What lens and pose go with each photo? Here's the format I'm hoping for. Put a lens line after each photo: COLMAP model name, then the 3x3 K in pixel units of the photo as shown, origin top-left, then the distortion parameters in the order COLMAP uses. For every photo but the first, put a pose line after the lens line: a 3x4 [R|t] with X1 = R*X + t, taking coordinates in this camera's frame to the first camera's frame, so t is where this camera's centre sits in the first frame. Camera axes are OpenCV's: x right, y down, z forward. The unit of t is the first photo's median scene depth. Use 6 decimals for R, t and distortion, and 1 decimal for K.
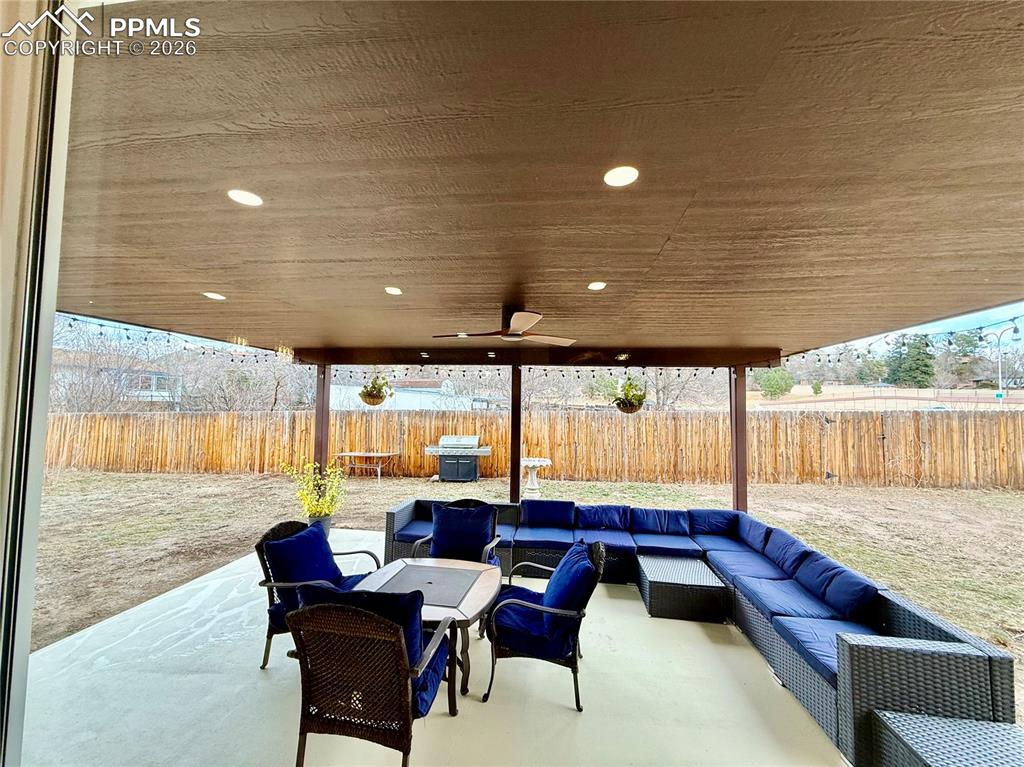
lens RADIAL K [[410.2, 0, 511.9], [0, 410.2, 385.2], [0, 0, 1]] dist [-0.000672, 0.000000]
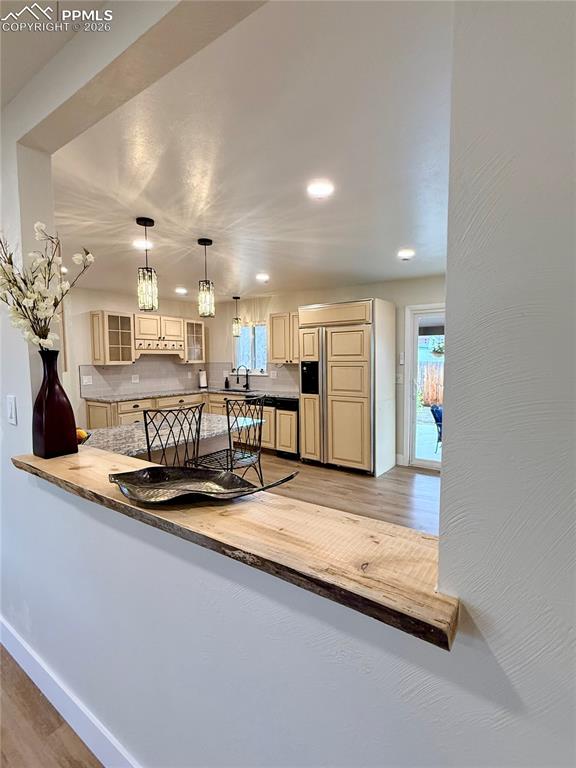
lens RADIAL K [[369.9, 0, 288.3], [0, 369.9, 385.0], [0, 0, 1]] dist [0.000908, 0.000748]
pose [[0.889326, 0.013753, -0.457067, -0.096277], [0.040552, 0.993237, 0.108790, -0.020146], [0.455472, -0.115285, 0.882754, -0.429224]]
